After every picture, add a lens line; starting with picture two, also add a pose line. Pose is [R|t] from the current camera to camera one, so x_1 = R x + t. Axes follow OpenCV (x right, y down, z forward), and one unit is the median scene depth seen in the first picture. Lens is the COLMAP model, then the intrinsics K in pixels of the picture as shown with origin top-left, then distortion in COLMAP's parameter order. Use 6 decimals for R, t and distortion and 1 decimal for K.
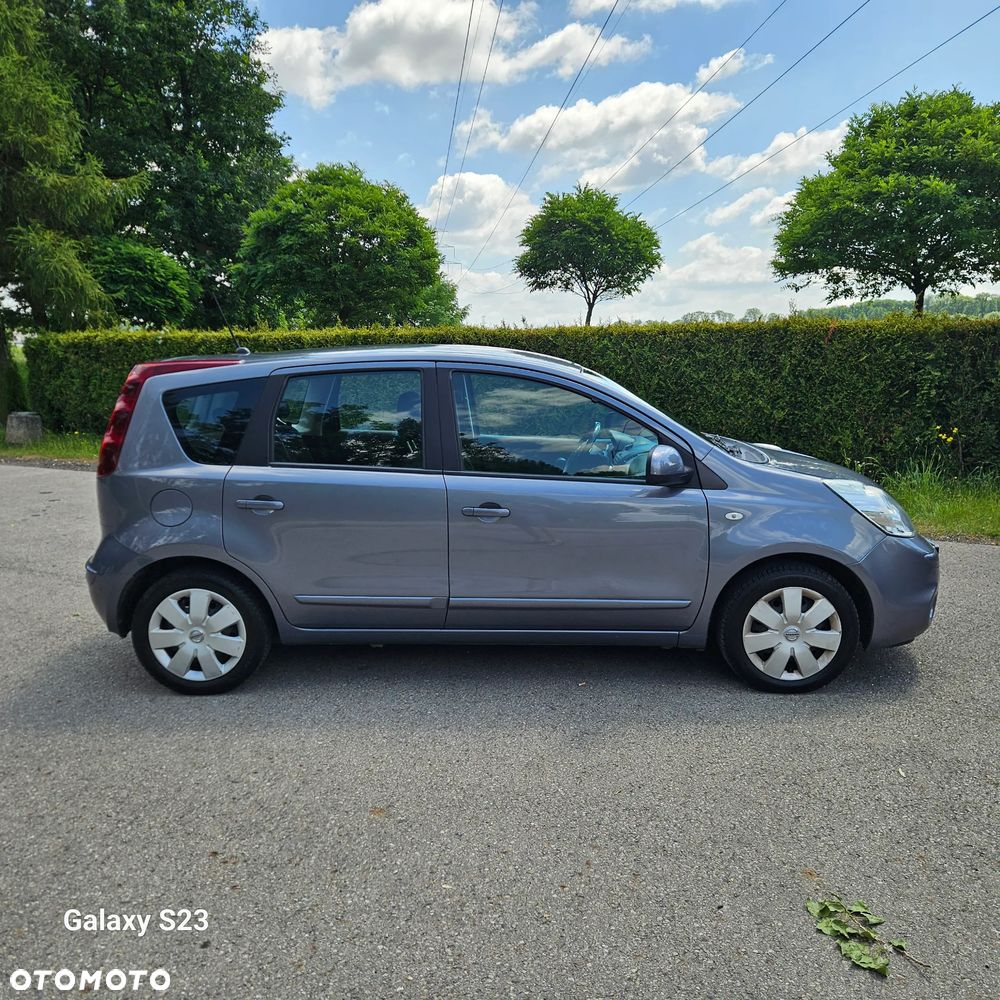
lens RADIAL K [[911.5, 0, 509.1], [0, 911.5, 502.0], [0, 0, 1]] dist [0.083867, -0.071943]
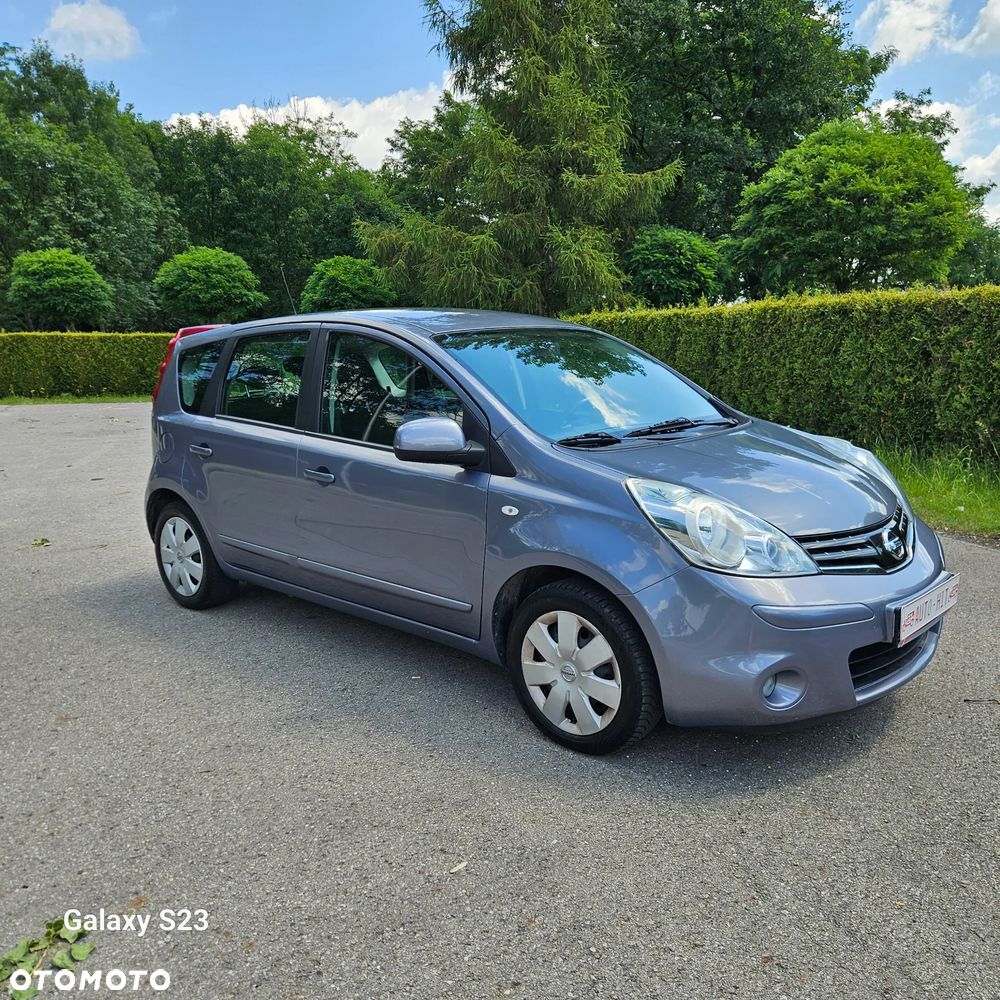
lens RADIAL K [[907.3, 0, 500.0], [0, 907.3, 500.0], [0, 0, 1]] dist [0.094214, -0.088293]
pose [[0.746050, 0.112878, -0.656253, 0.215890], [-0.102603, 0.993245, 0.054199, -0.010193], [0.657938, 0.026898, 0.752592, 0.110812]]
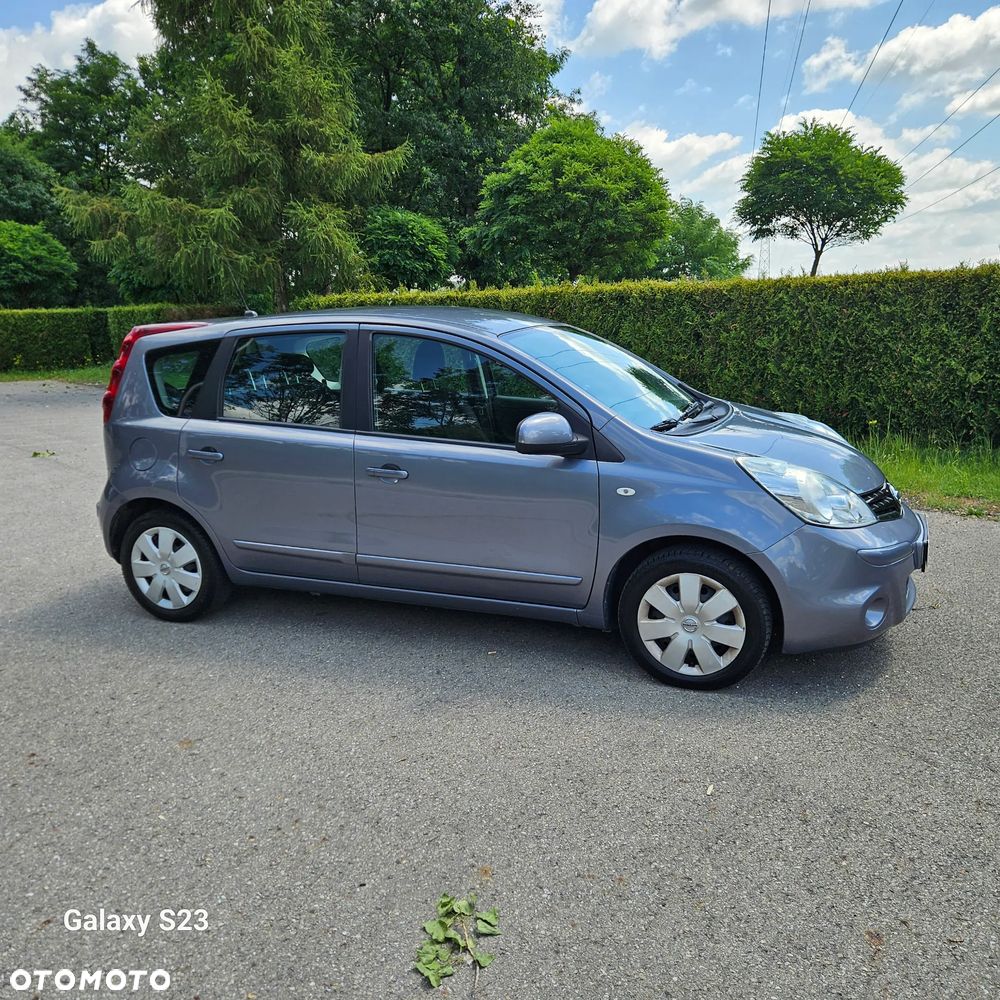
lens RADIAL K [[909.9, 0, 505.2], [0, 909.9, 488.1], [0, 0, 1]] dist [0.089508, -0.082554]
pose [[0.936890, 0.058353, -0.344721, 0.126888], [-0.046620, 0.998019, 0.042236, -0.005987], [0.346503, -0.023500, 0.937755, 0.026410]]
